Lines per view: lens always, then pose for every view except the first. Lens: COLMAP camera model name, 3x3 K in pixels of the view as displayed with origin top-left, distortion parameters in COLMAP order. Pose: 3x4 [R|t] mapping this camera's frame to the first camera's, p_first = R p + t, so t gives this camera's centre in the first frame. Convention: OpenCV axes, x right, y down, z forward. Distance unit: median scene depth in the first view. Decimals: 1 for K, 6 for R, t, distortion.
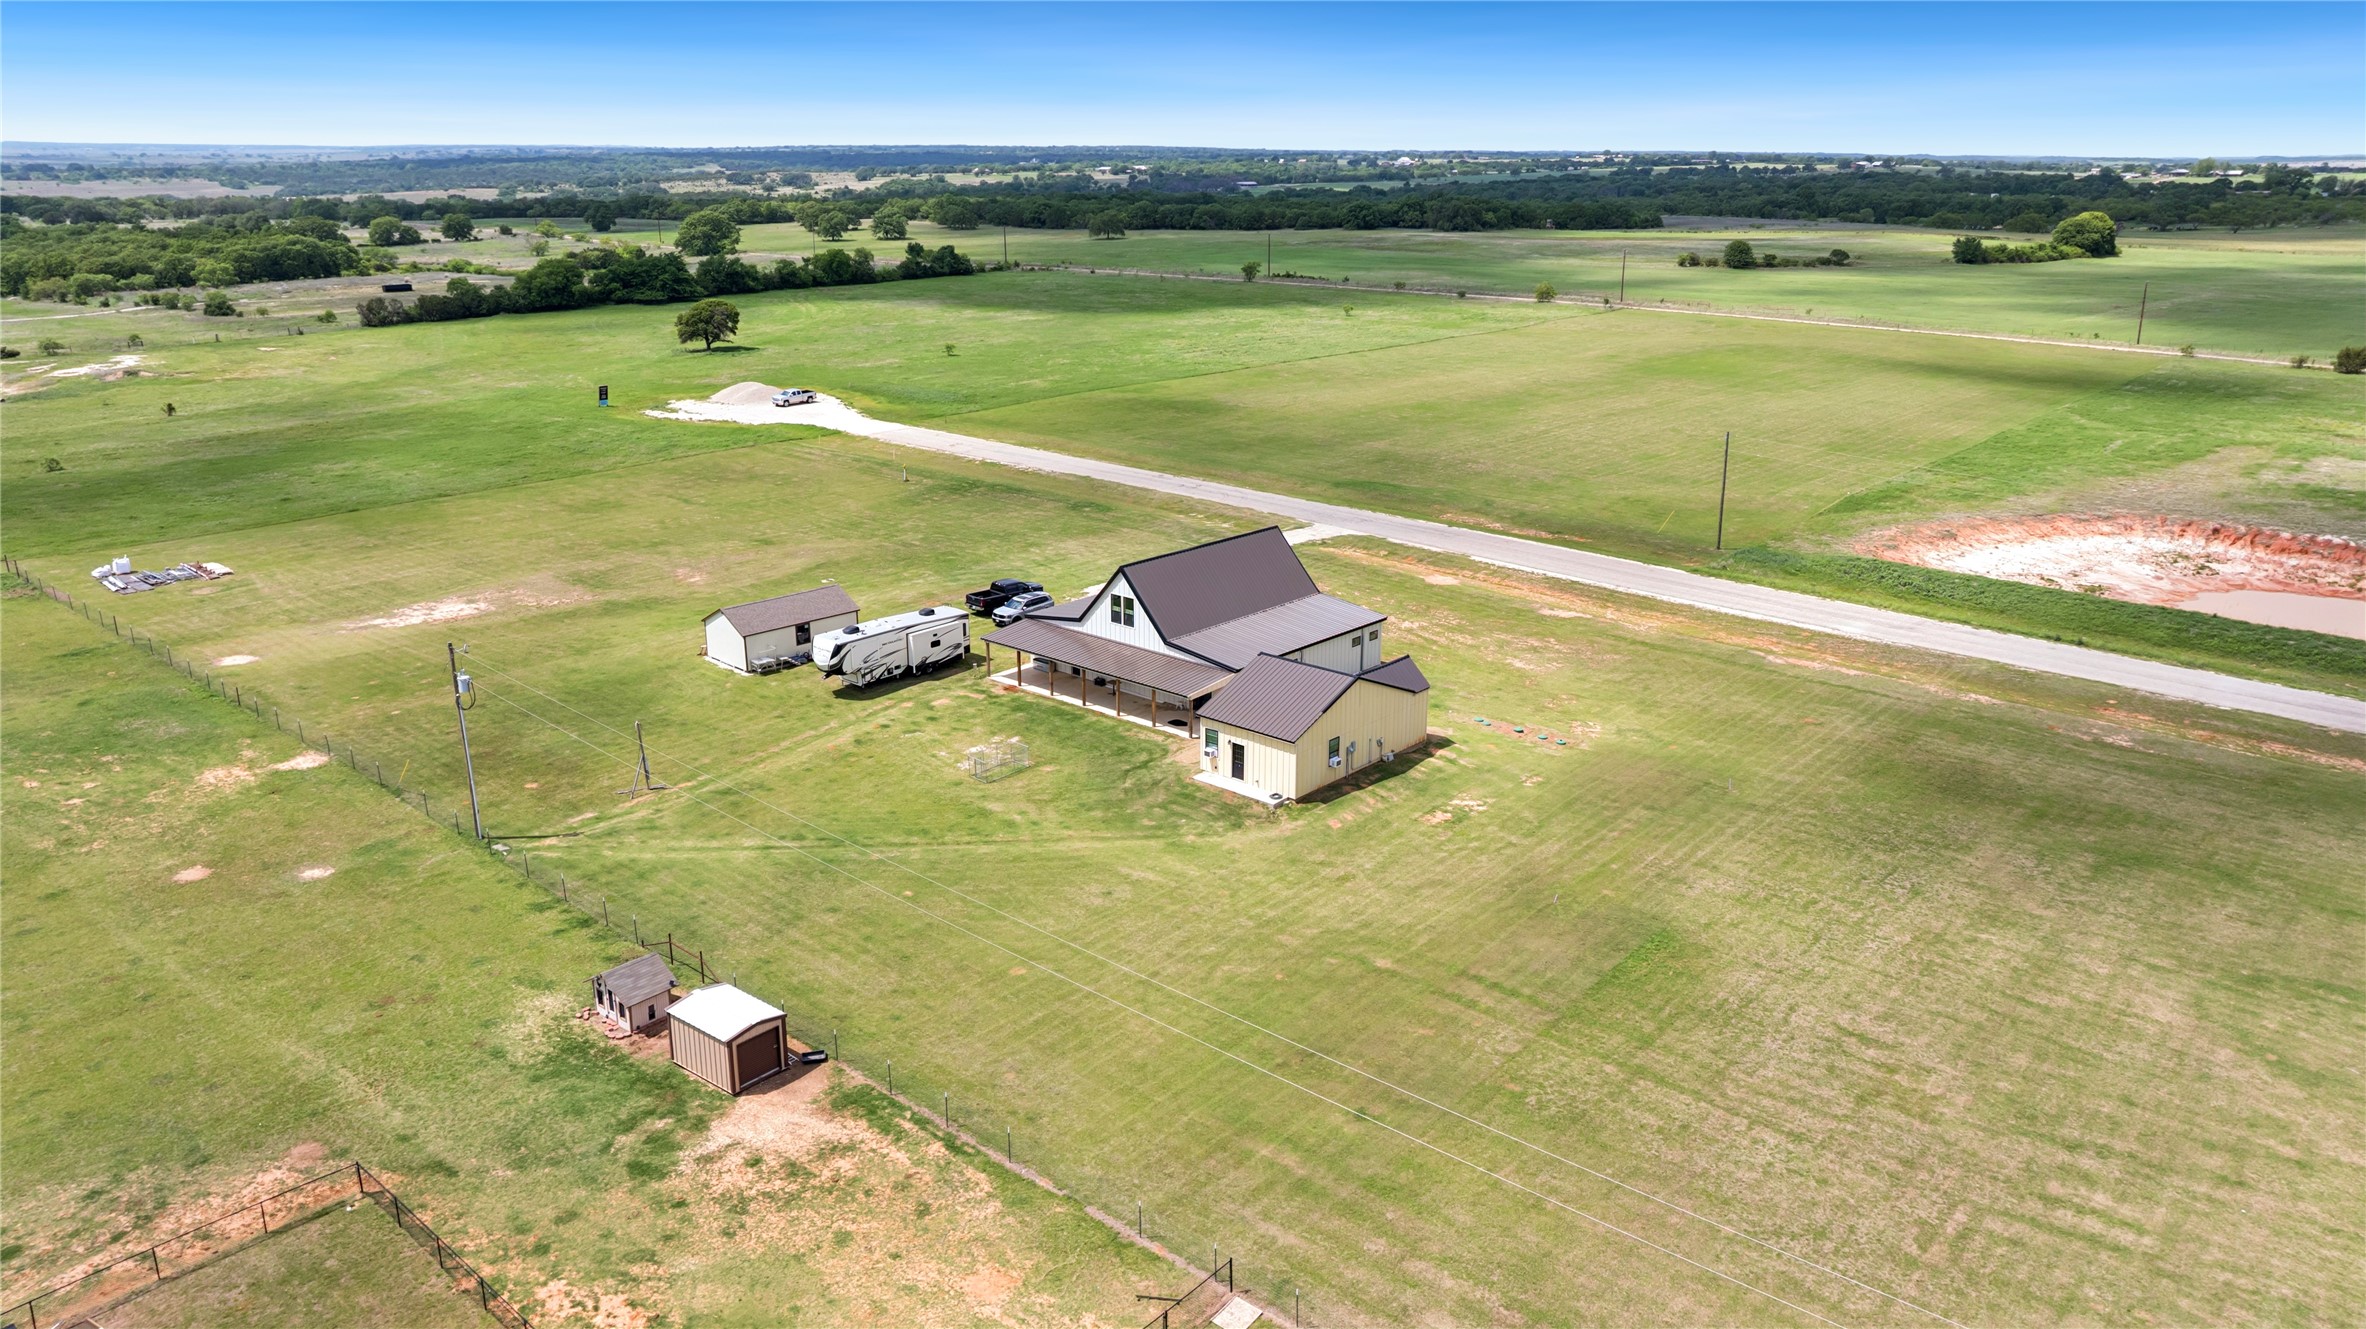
lens RADIAL K [[1679.0, 0, 1190.3], [0, 1679.0, 599.2], [0, 0, 1]] dist [-0.009232, -0.031005]
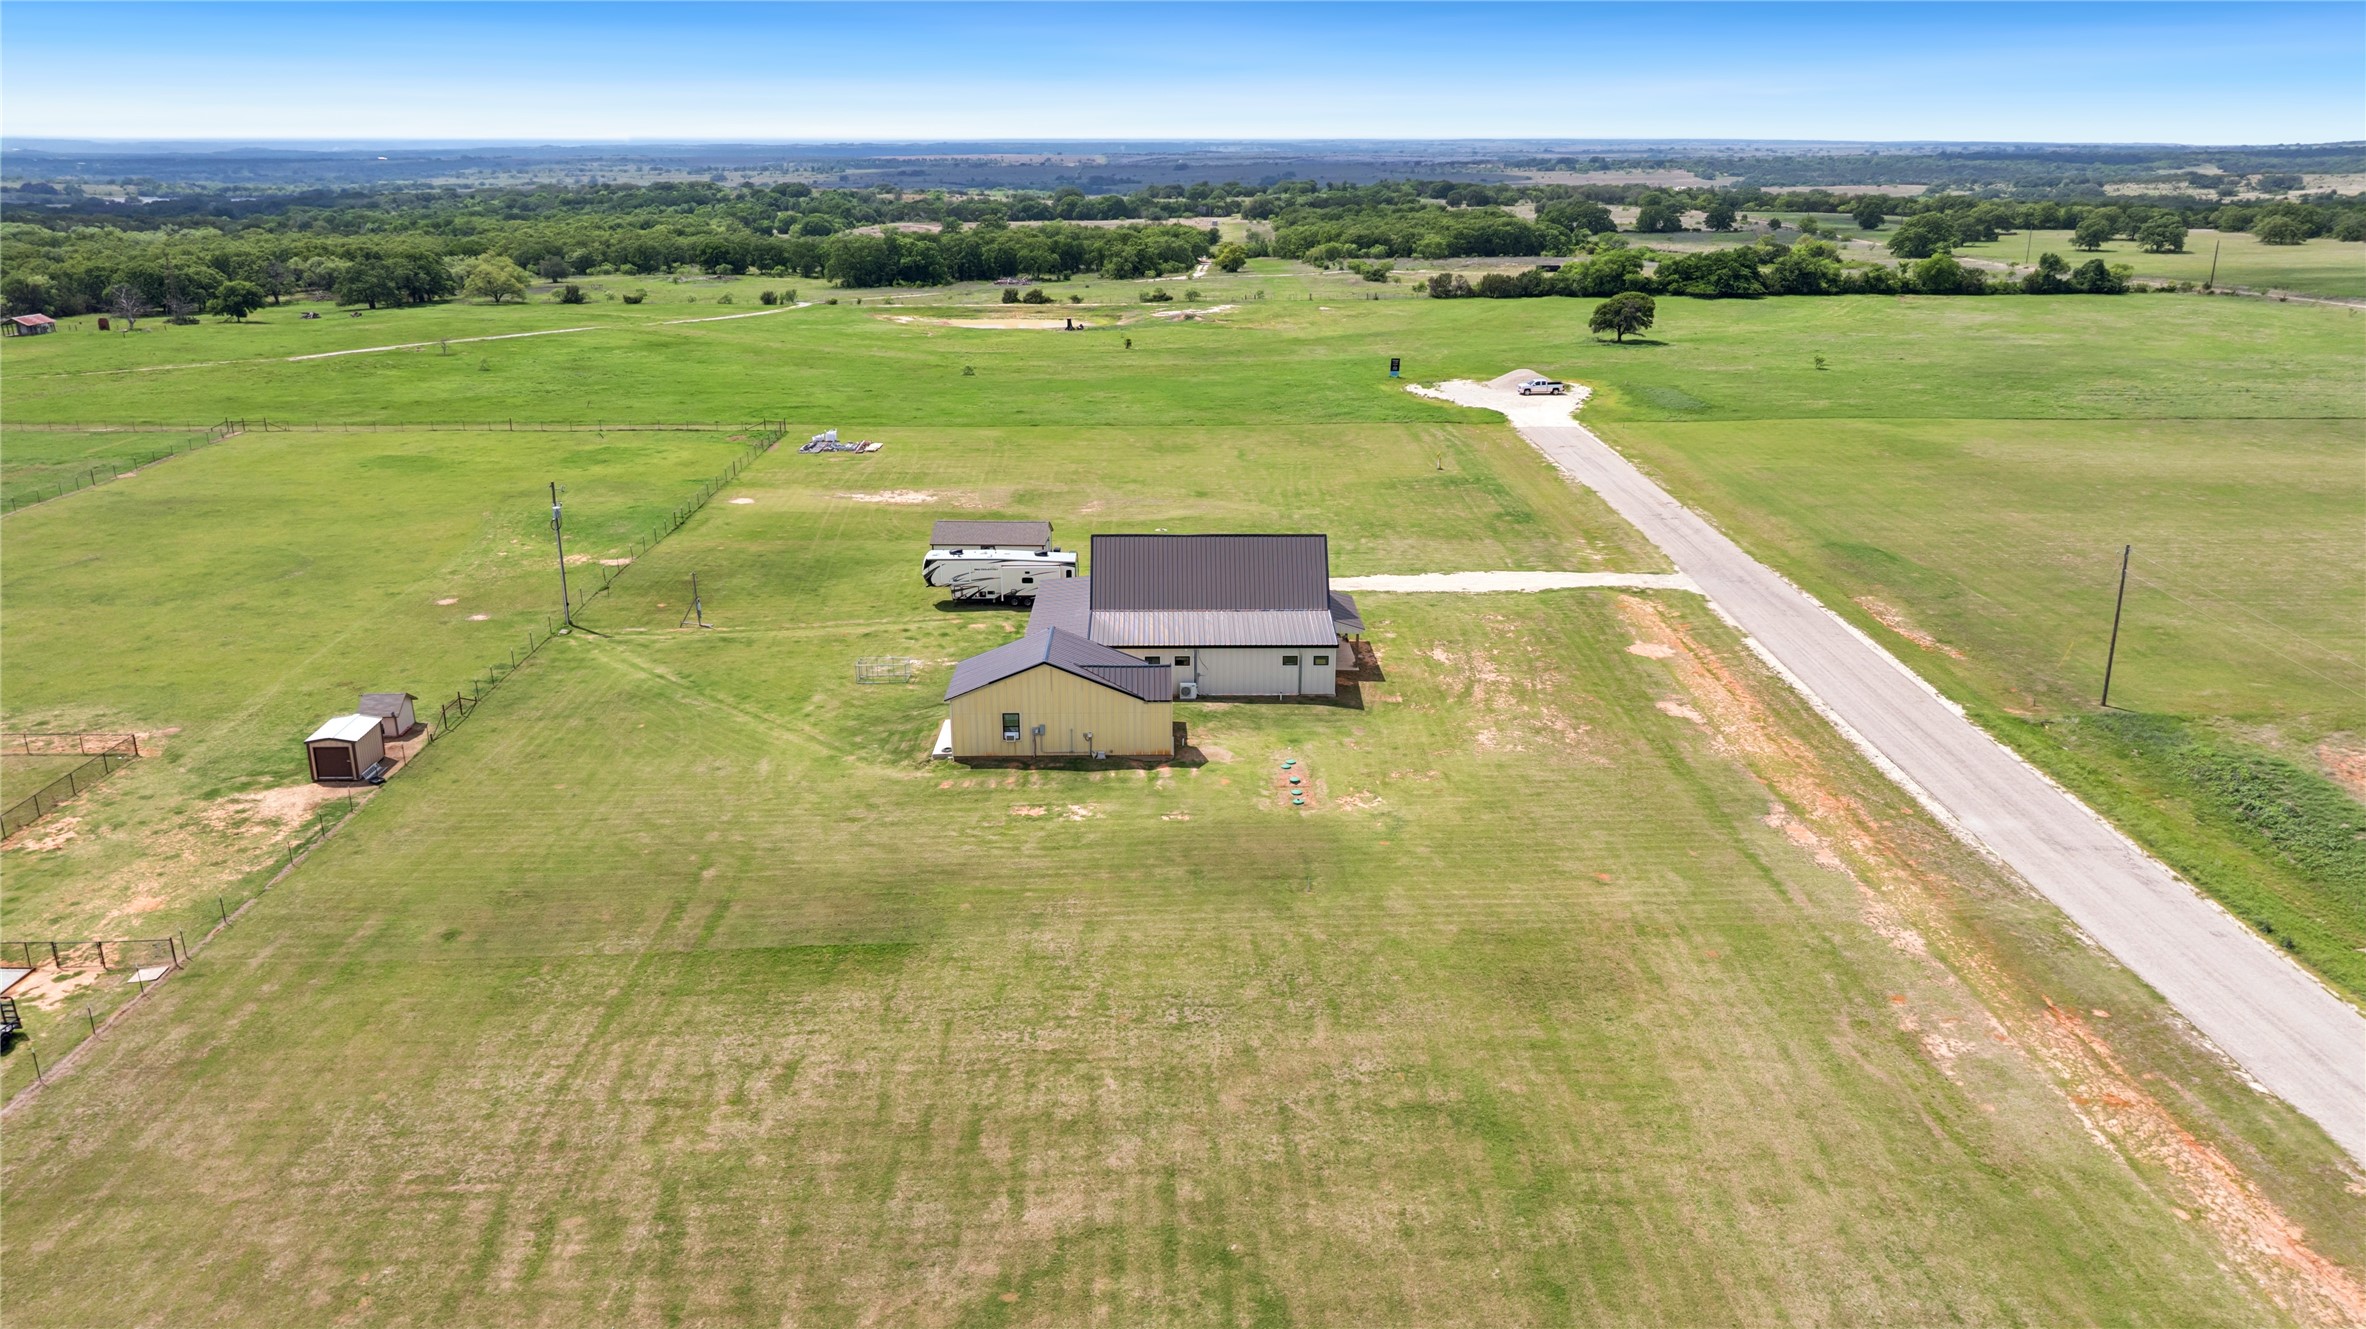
lens RADIAL K [[1679.0, 0, 1190.3], [0, 1679.0, 599.2], [0, 0, 1]] dist [-0.009232, -0.031005]
pose [[0.675341, 0.195812, -0.711036, 0.798126], [-0.194446, 0.977272, 0.084446, -0.085212], [0.711411, 0.081228, 0.698066, 0.322222]]
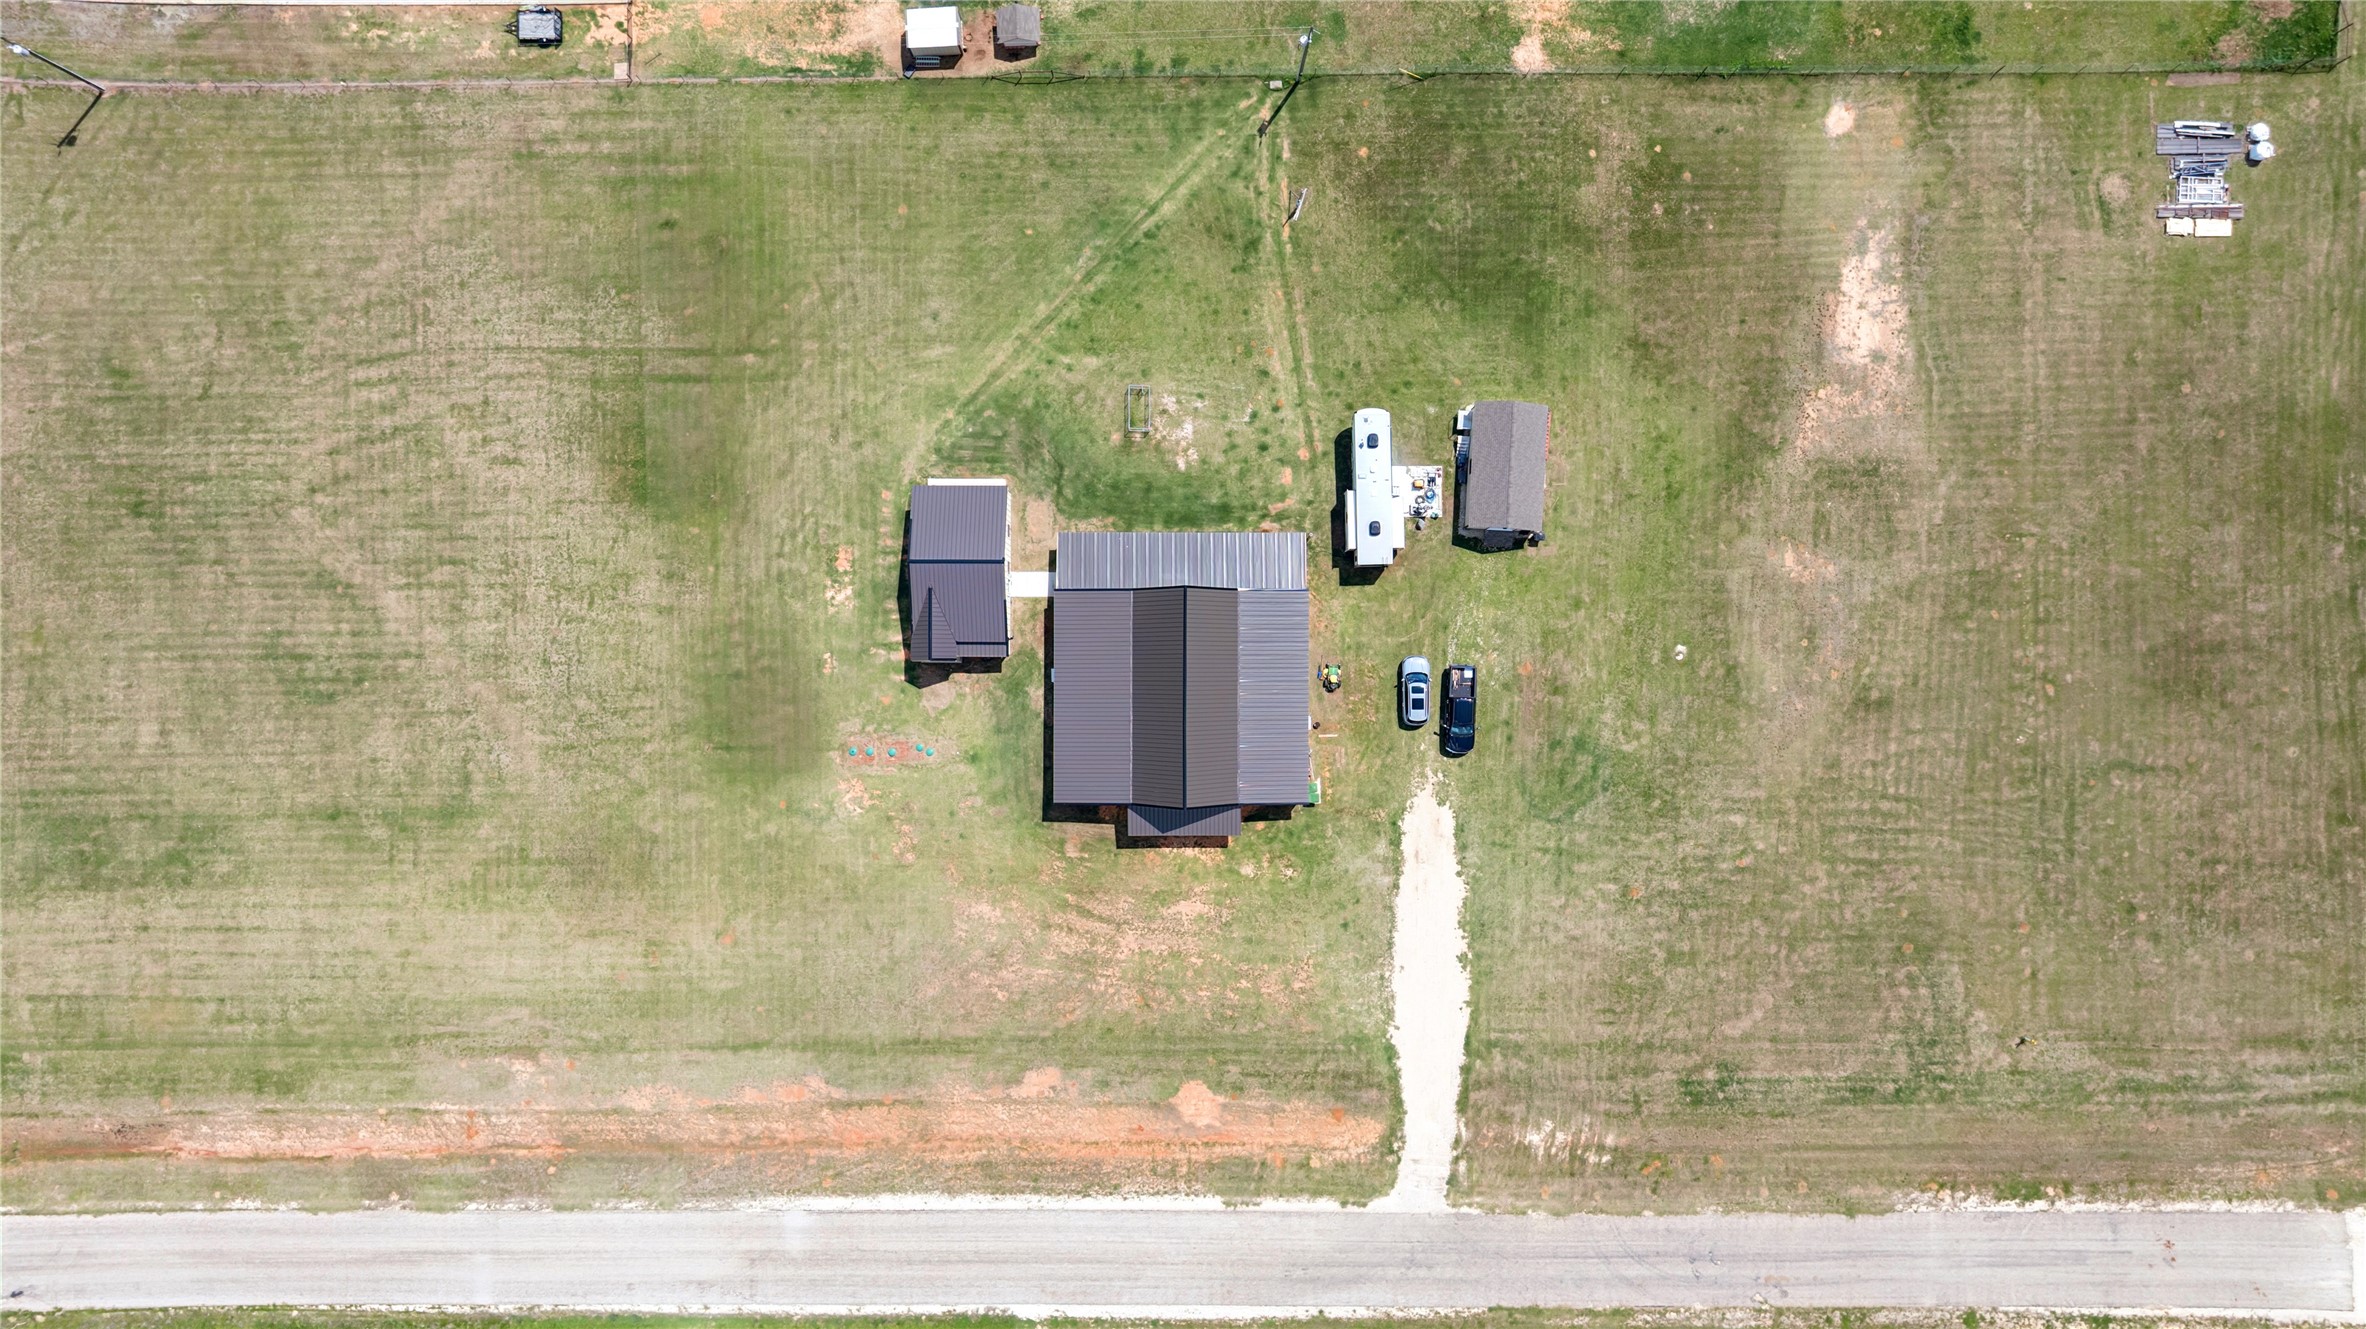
lens RADIAL K [[1679.0, 0, 1190.3], [0, 1679.0, 599.2], [0, 0, 1]] dist [-0.009232, -0.031005]
pose [[-0.748698, 0.662800, -0.012115, -0.027519], [-0.180035, -0.185712, 0.965970, -1.146222], [0.637995, 0.725401, 0.258369, 0.753521]]
